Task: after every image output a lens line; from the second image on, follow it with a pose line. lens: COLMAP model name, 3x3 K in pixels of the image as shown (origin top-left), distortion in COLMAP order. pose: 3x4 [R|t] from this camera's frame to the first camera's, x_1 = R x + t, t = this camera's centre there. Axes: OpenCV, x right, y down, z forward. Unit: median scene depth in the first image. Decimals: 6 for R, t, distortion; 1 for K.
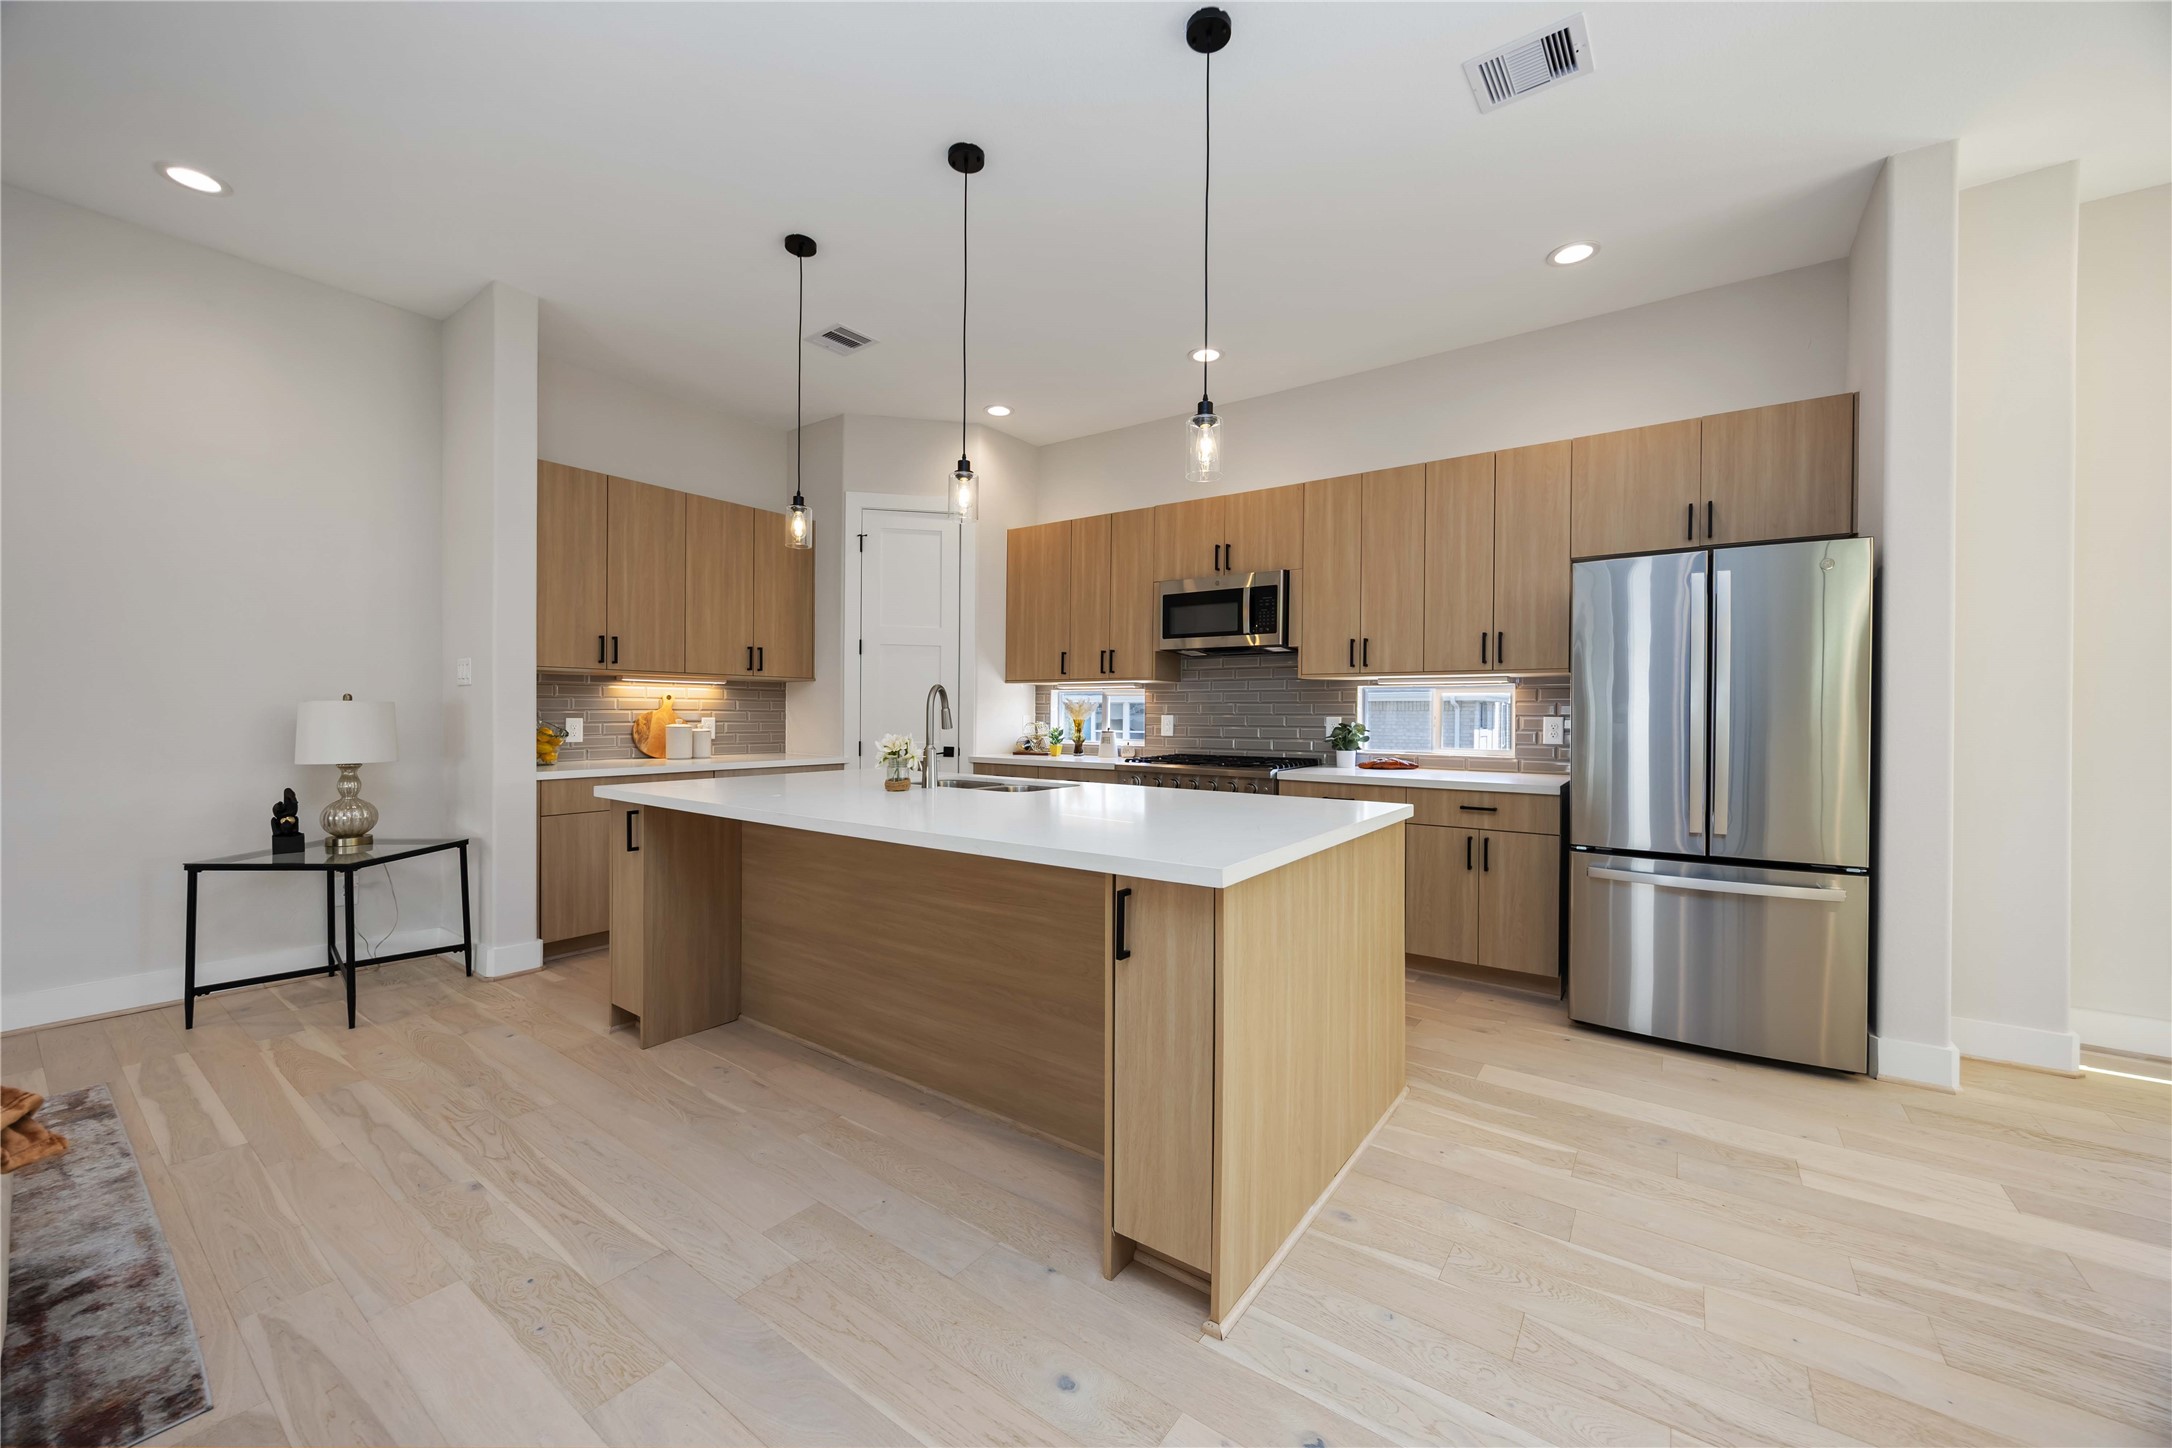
lens RADIAL K [[828.6, 0, 1081.2], [0, 828.6, 717.9], [0, 0, 1]] dist [0.001519, -0.000092]
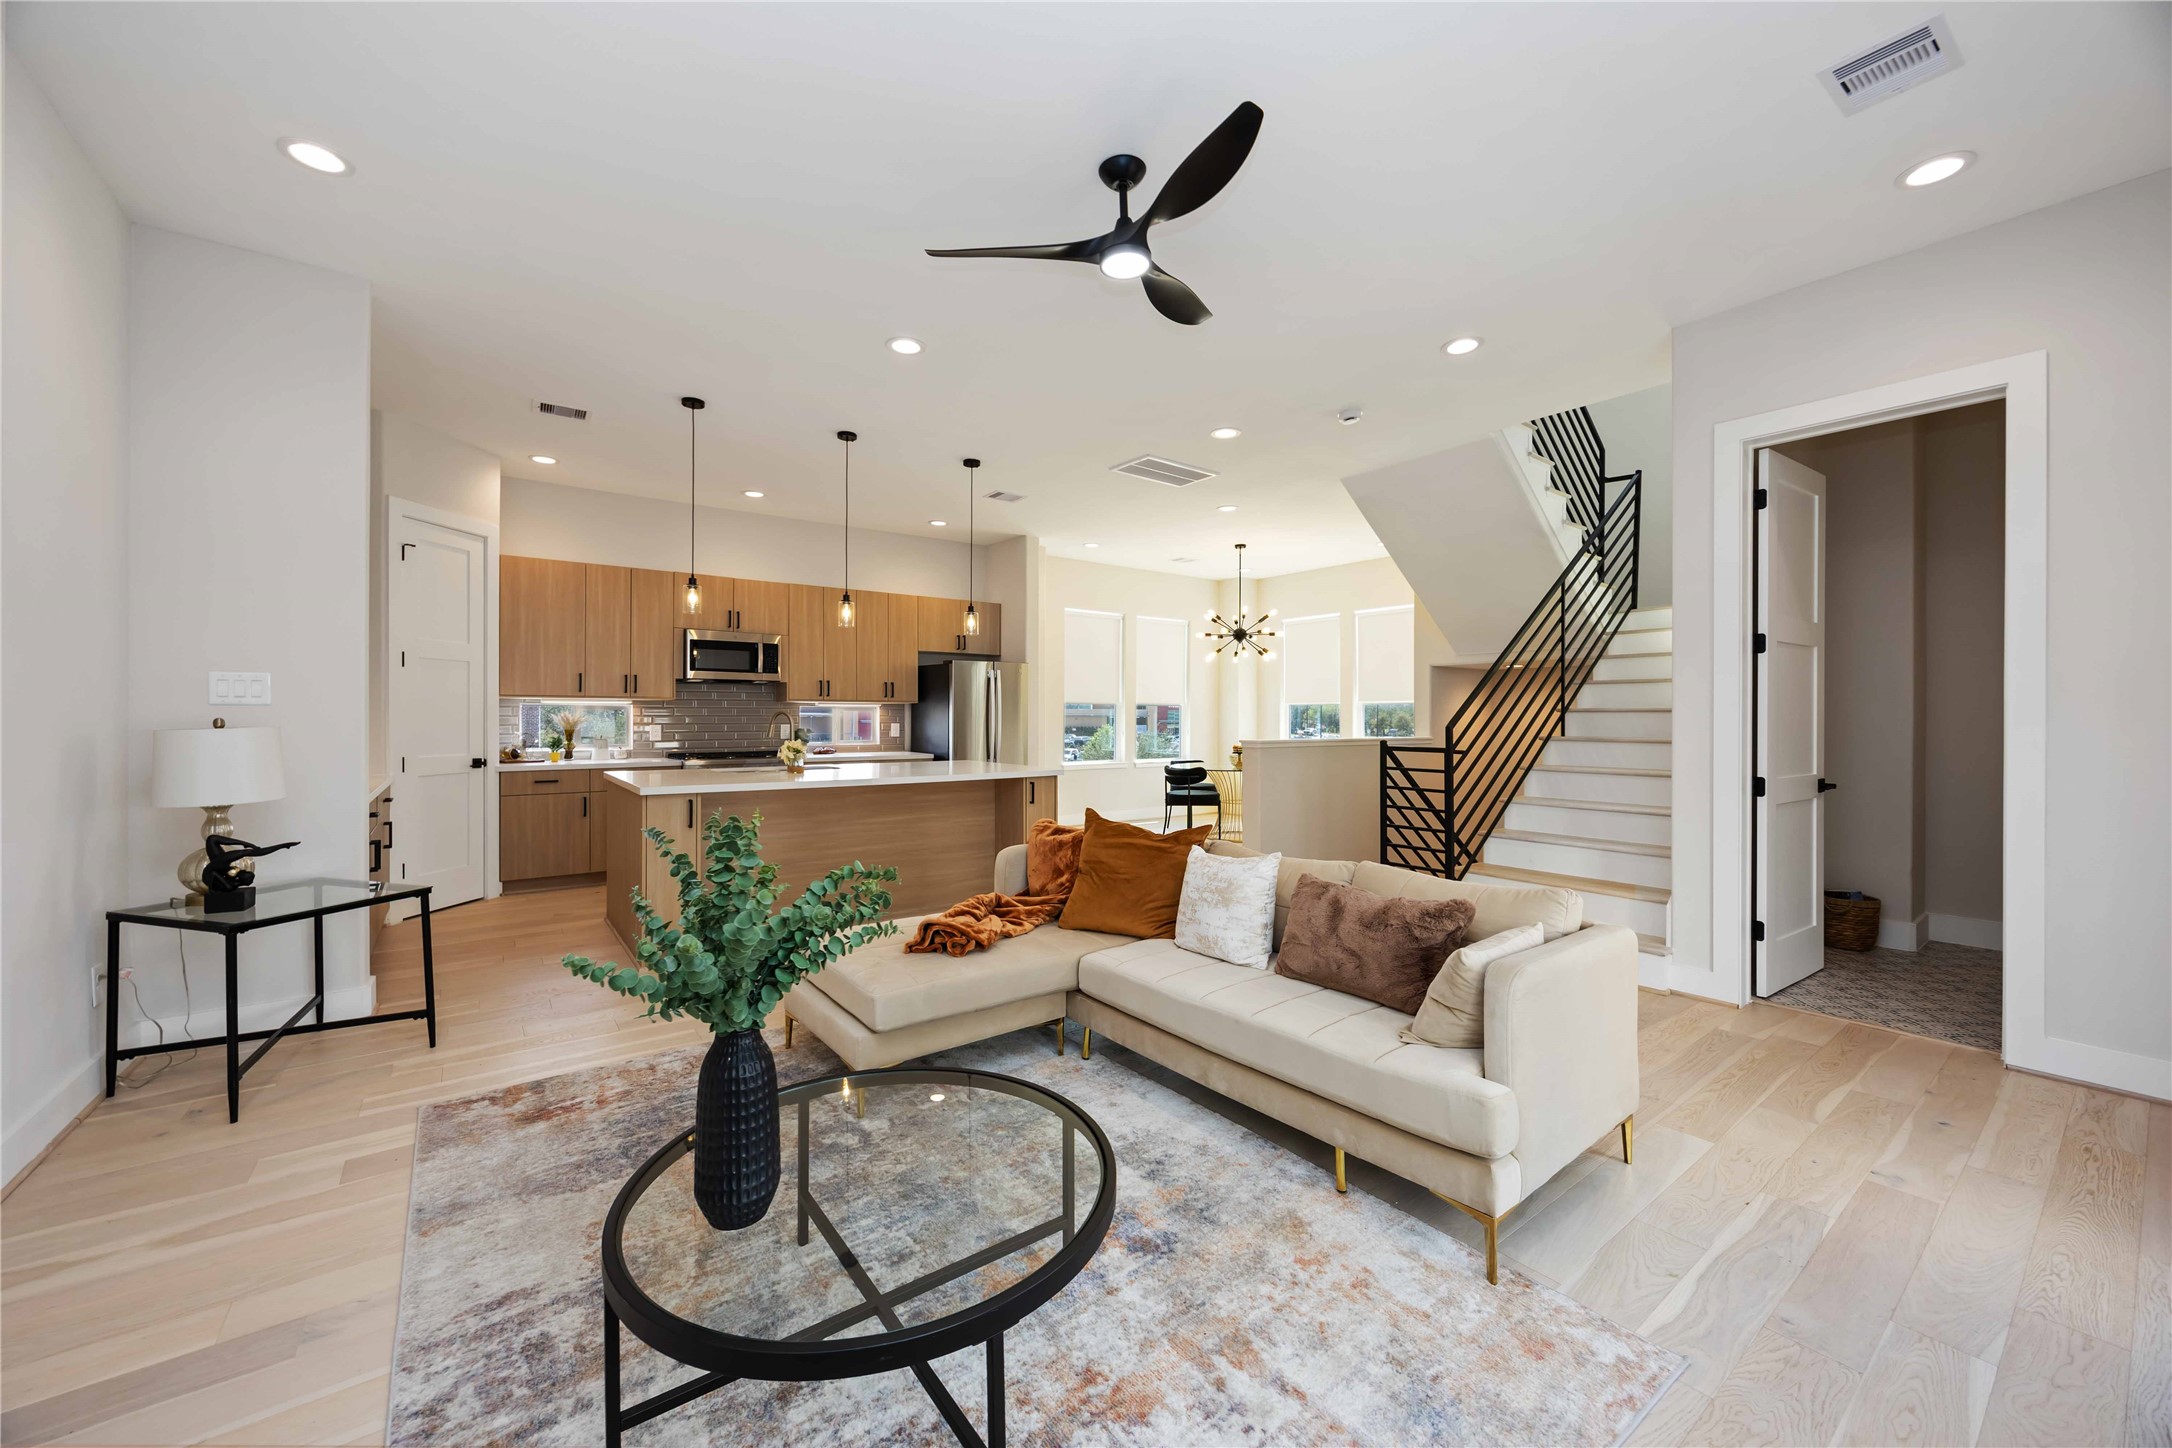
lens RADIAL K [[828.6, 0, 1081.2], [0, 828.6, 717.9], [0, 0, 1]] dist [0.001519, -0.000092]
pose [[0.300135, -0.009841, 0.953846, -1.411070], [0.007237, 0.999941, 0.008039, -0.030726], [-0.953869, 0.004490, 0.300189, -0.061994]]
